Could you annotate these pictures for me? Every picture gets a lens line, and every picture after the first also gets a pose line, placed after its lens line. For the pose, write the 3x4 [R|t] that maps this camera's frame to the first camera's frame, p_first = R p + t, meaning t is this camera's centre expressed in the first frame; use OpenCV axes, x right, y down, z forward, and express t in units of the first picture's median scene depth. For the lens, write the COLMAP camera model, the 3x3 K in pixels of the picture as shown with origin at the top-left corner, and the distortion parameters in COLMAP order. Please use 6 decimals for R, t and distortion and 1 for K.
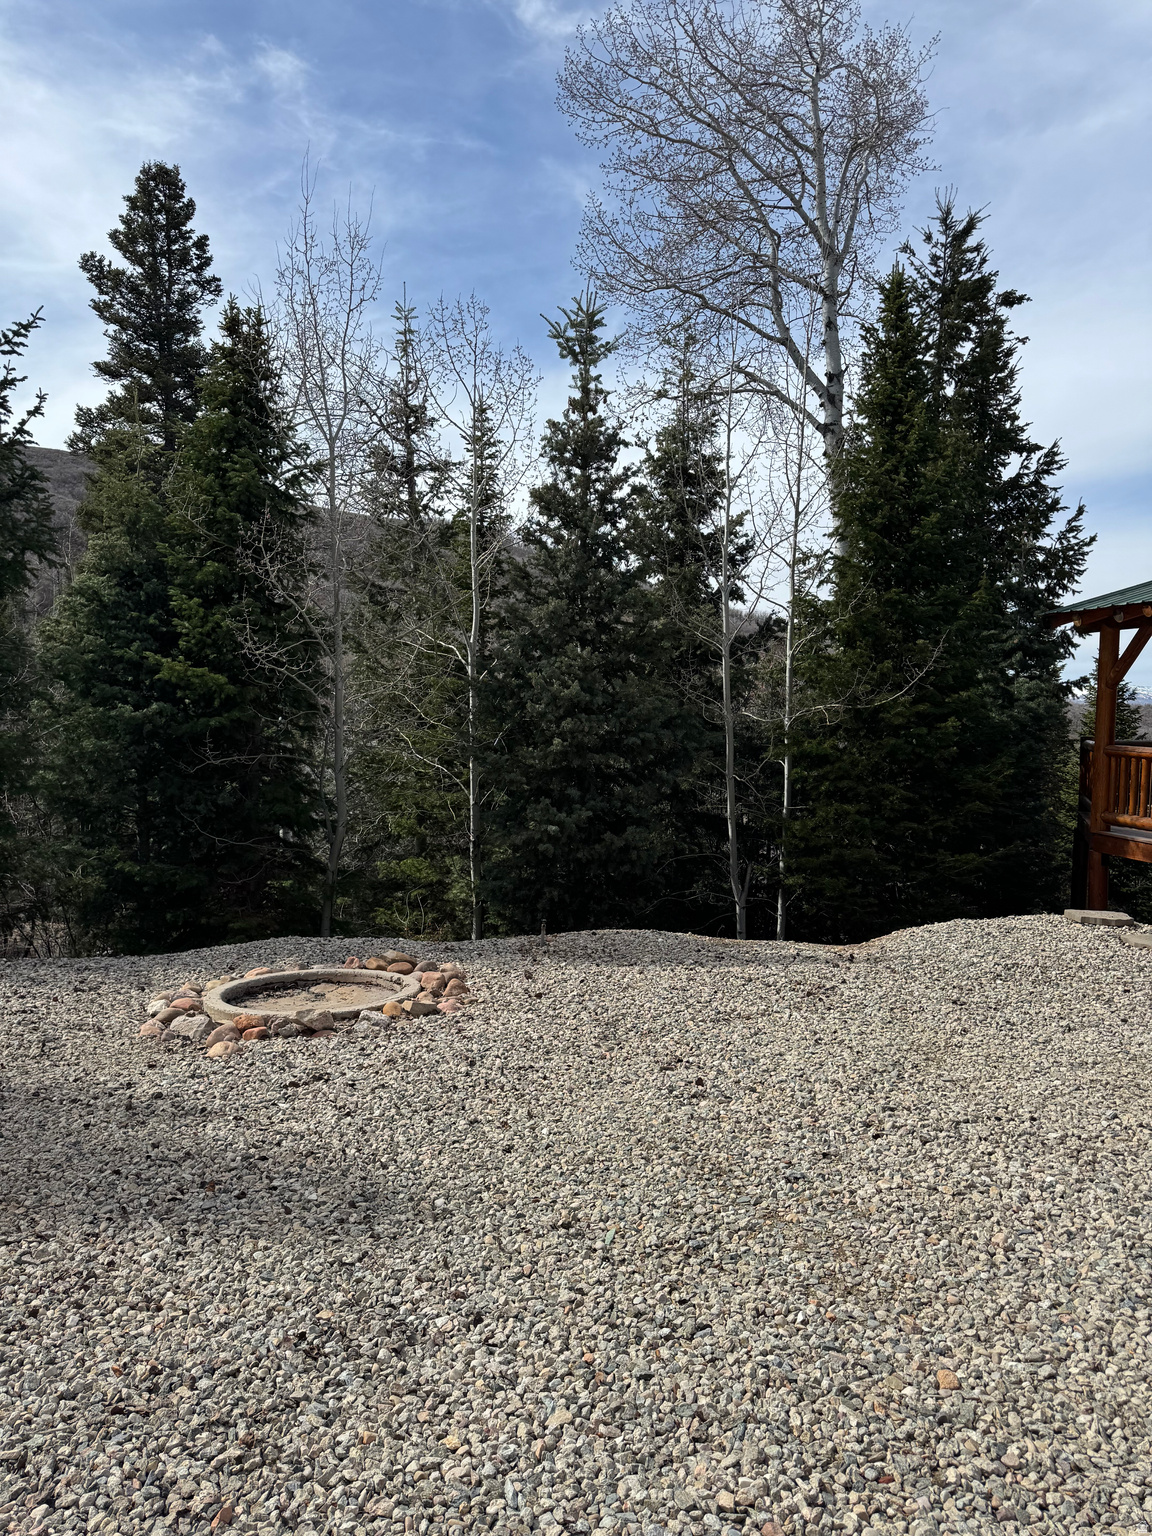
lens RADIAL K [[1060.6, 0, 569.8], [0, 1060.6, 760.7], [0, 0, 1]] dist [0.067343, -0.057011]
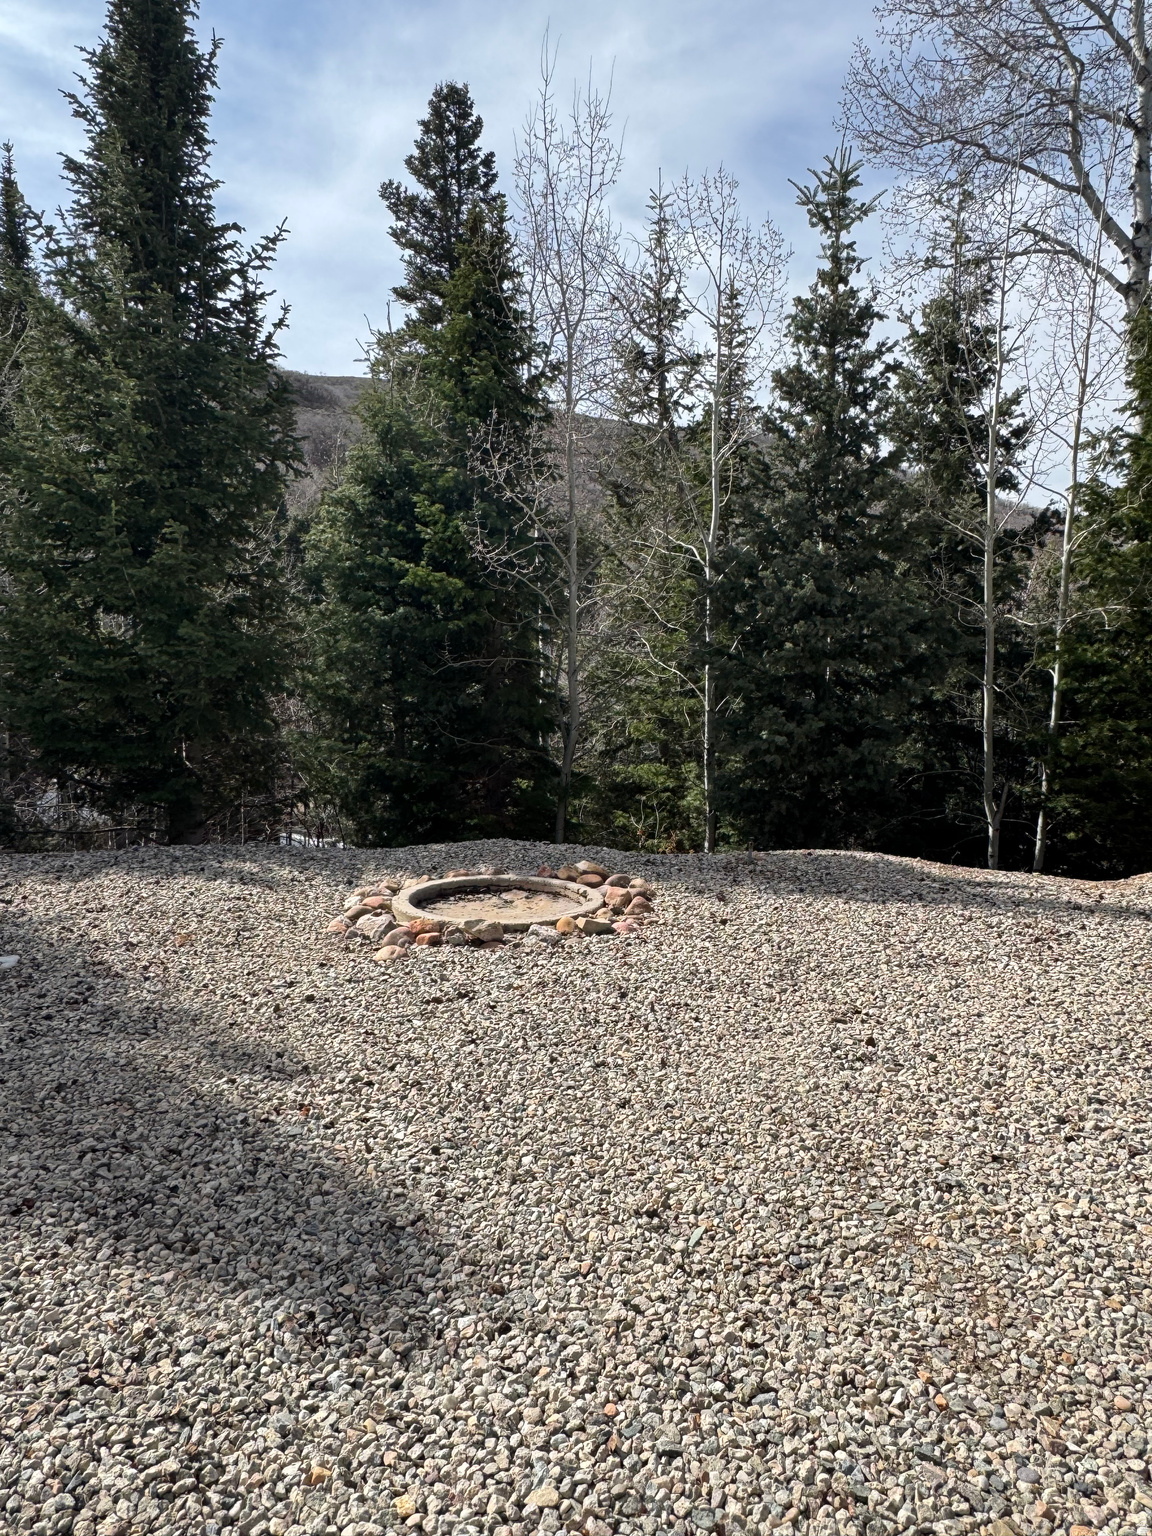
lens RADIAL K [[1042.6, 0, 582.8], [0, 1042.6, 756.4], [0, 0, 1]] dist [0.005869, 0.010599]
pose [[0.971136, 0.031754, -0.236403, 0.057714], [-0.011129, 0.996052, 0.088072, -0.000556], [0.238266, -0.082899, 0.967655, 0.095635]]
